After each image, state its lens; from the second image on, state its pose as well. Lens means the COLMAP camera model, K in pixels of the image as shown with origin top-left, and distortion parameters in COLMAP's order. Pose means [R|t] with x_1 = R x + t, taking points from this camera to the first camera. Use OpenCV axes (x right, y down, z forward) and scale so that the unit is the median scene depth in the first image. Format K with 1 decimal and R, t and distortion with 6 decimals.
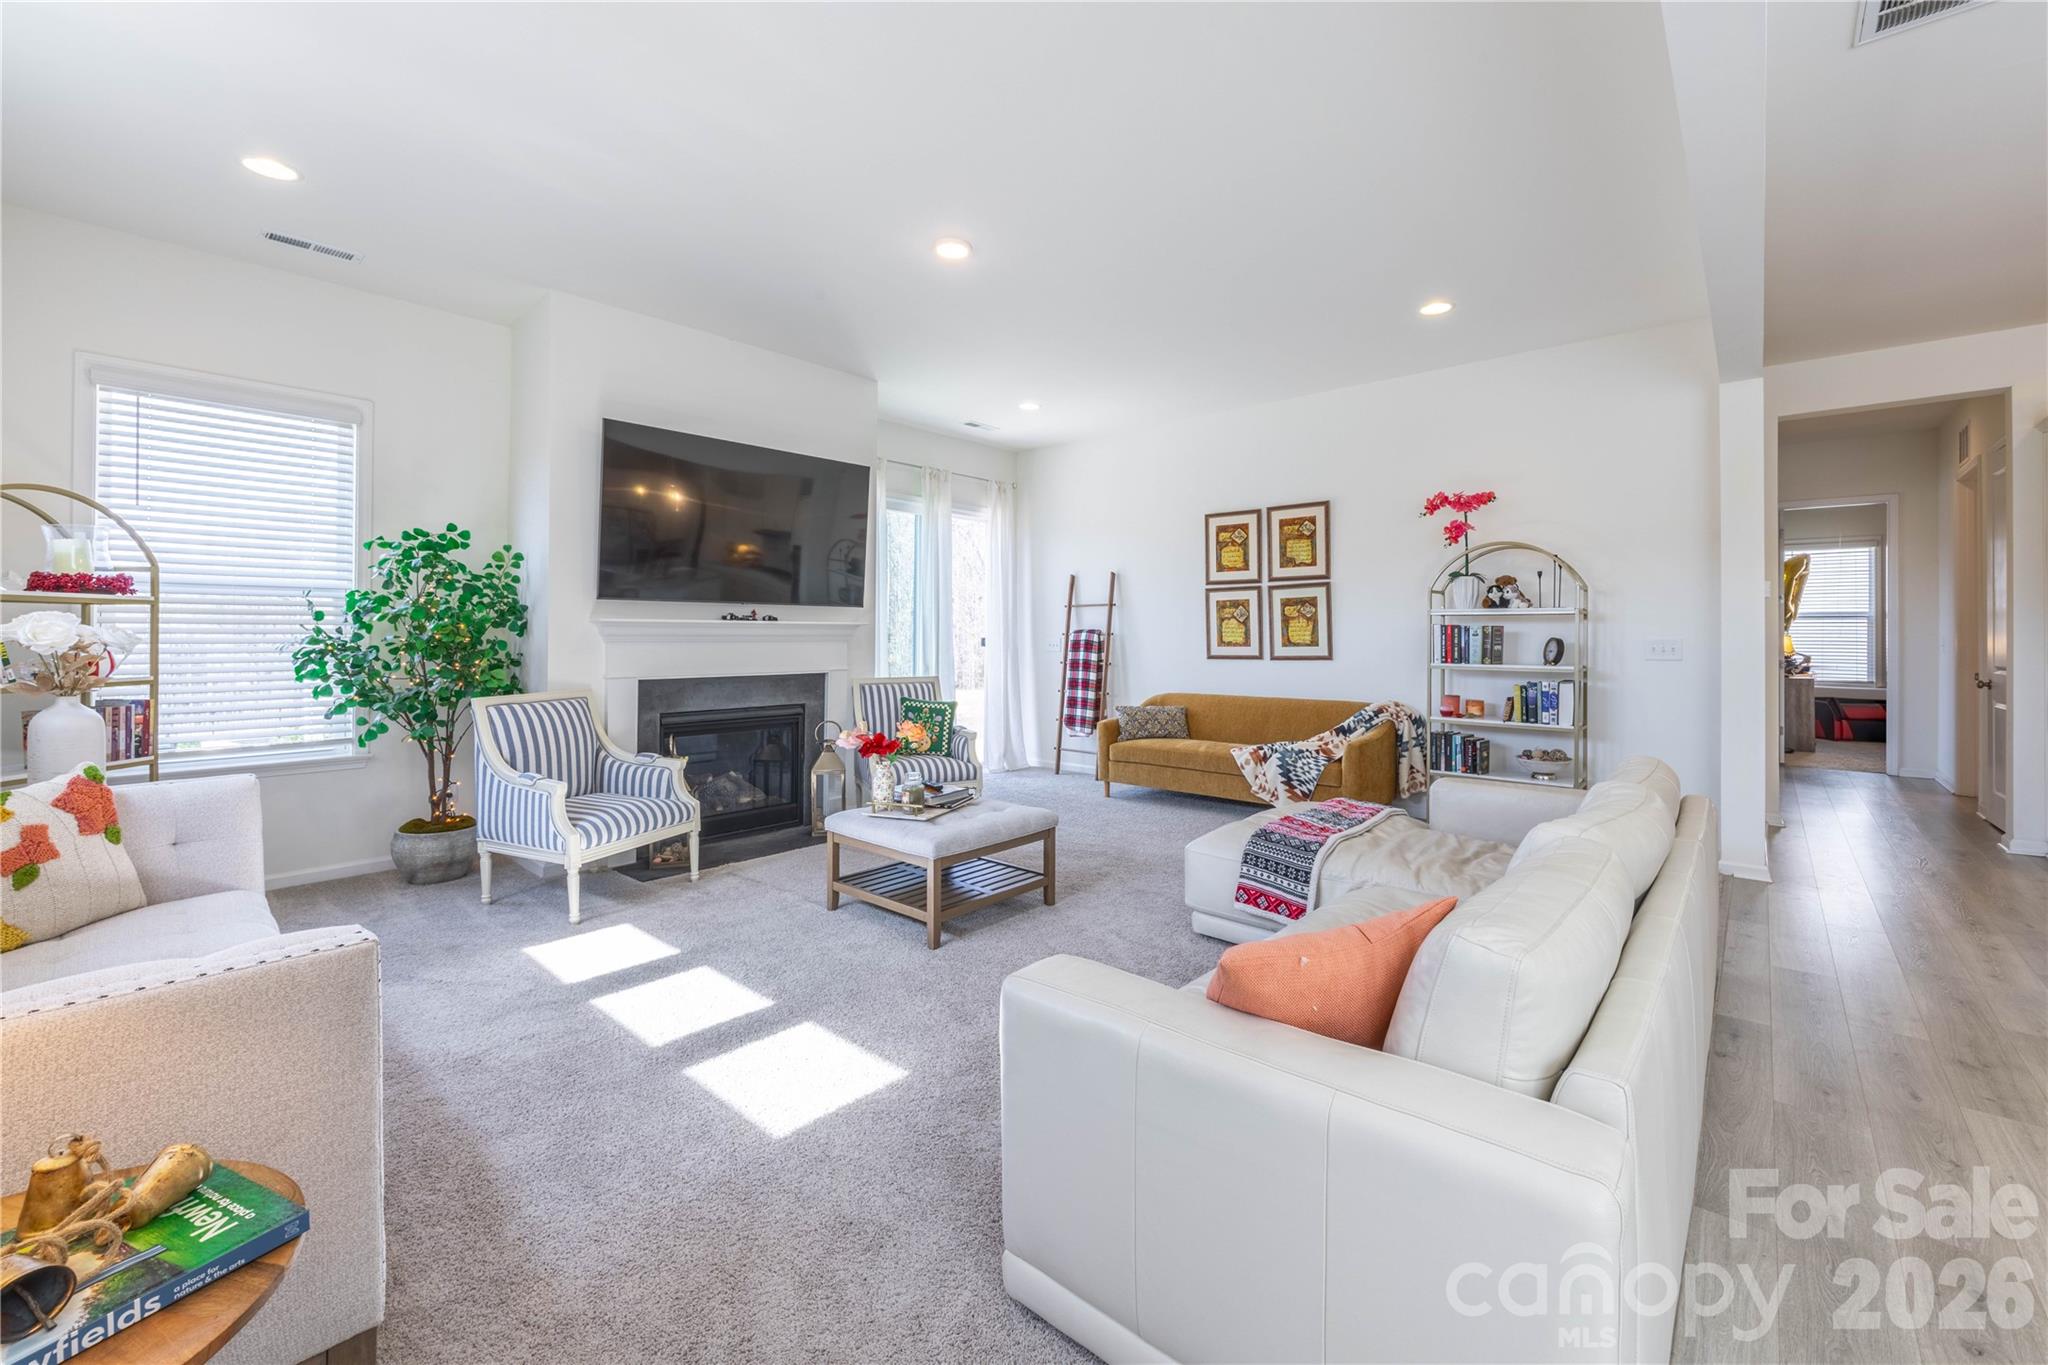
lens RADIAL K [[825.9, 0, 1066.2], [0, 825.9, 627.5], [0, 0, 1]] dist [-0.002716, -0.000179]
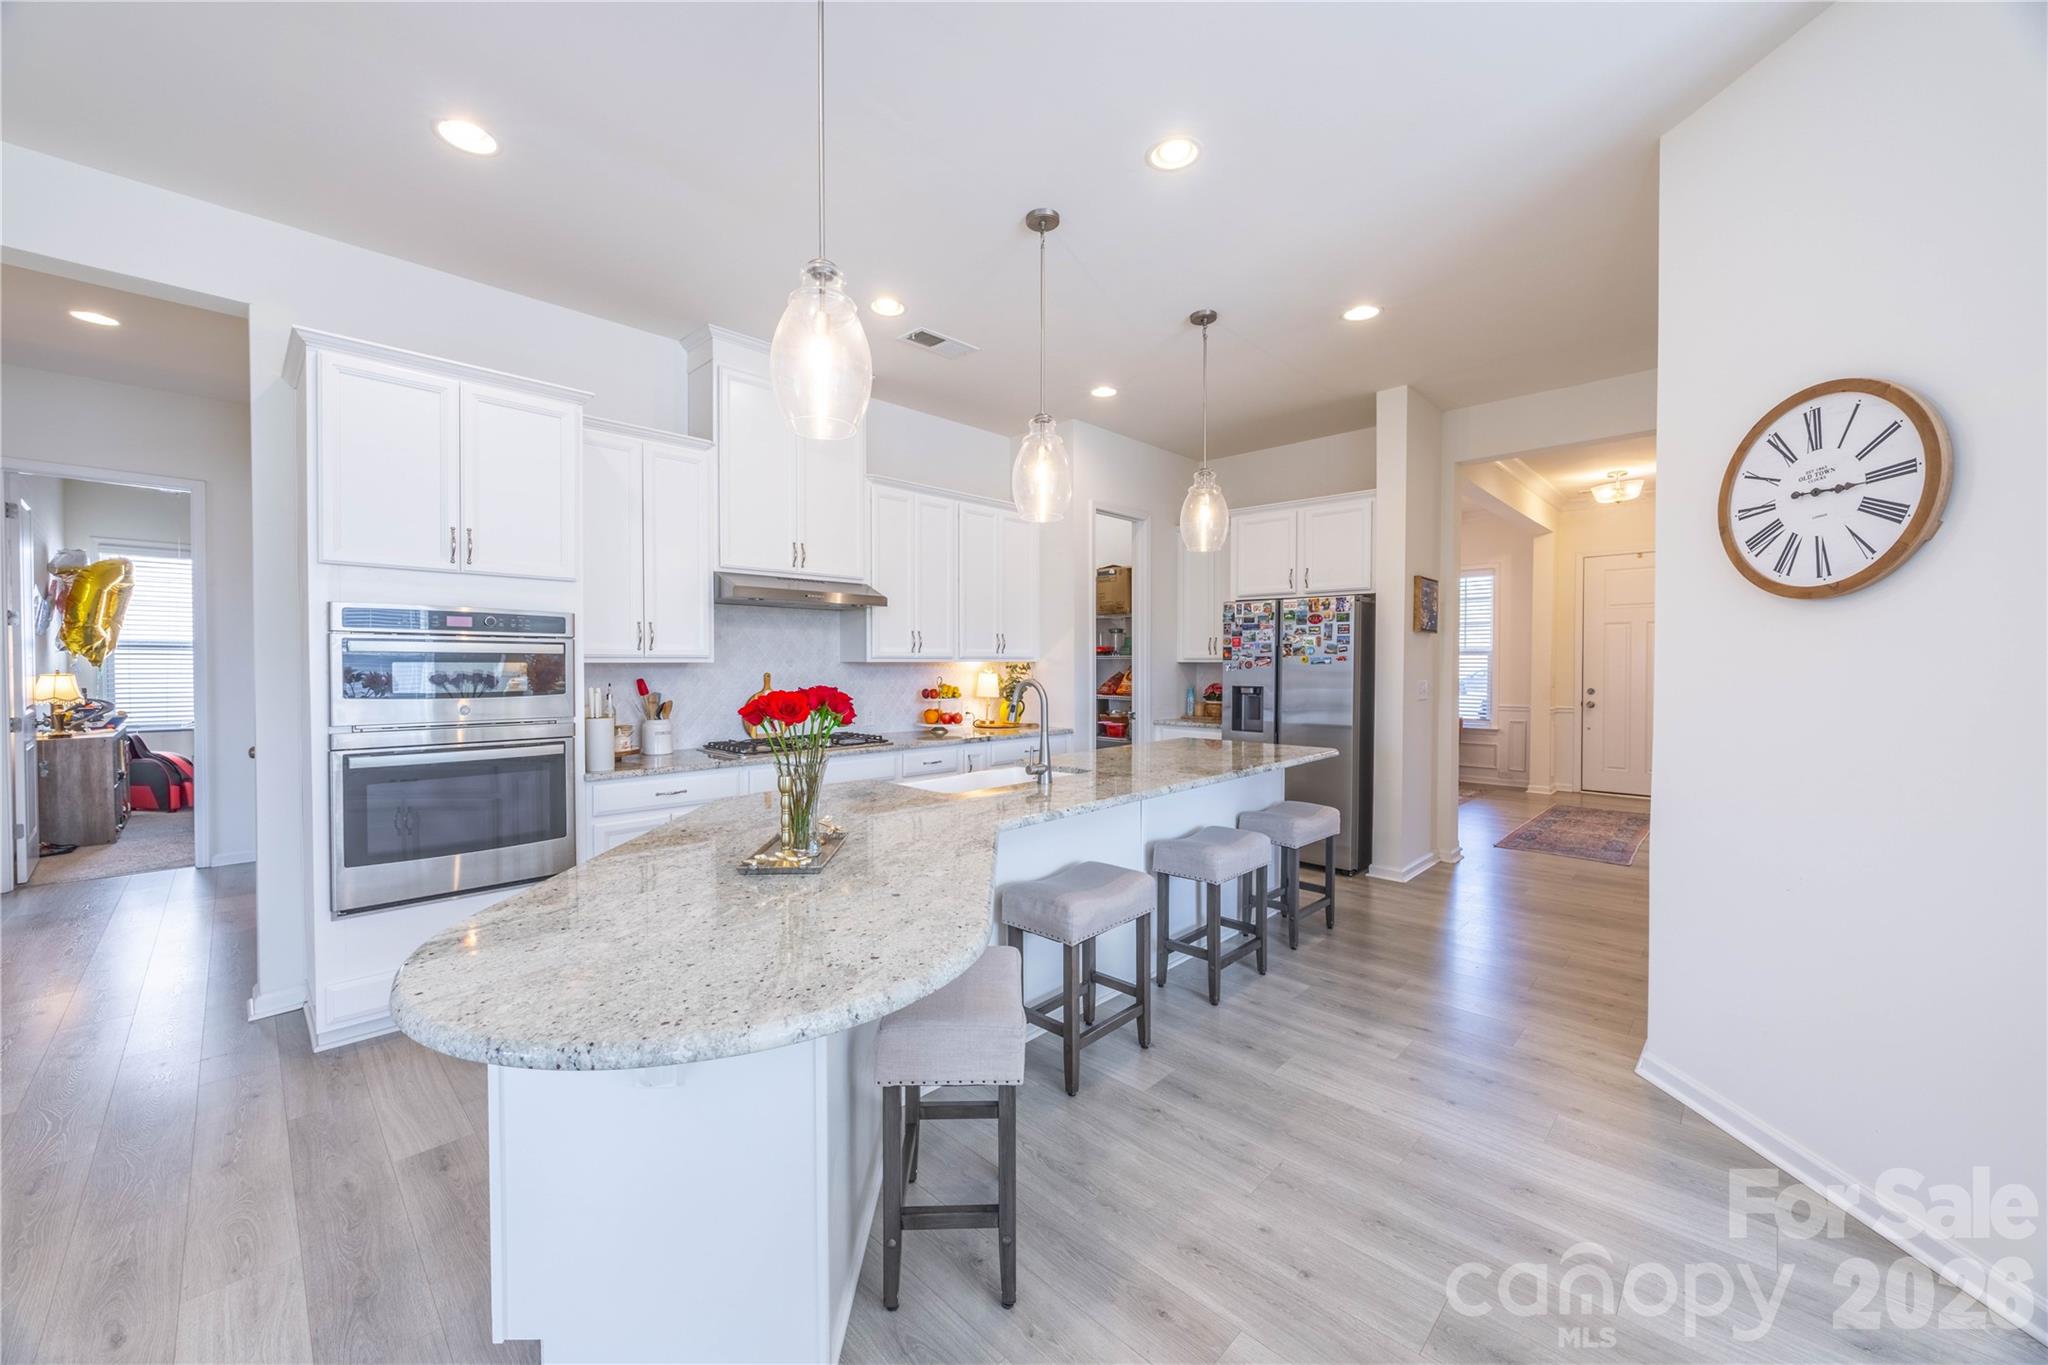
lens RADIAL K [[771.5, 0, 1024.1], [0, 771.5, 675.5], [0, 0, 1]] dist [-0.001801, 0.000000]
pose [[0.071663, -0.017045, 0.997283, 0.455936], [-0.011457, 0.999774, 0.017911, -0.013401], [-0.997363, -0.012709, 0.071451, 0.271202]]
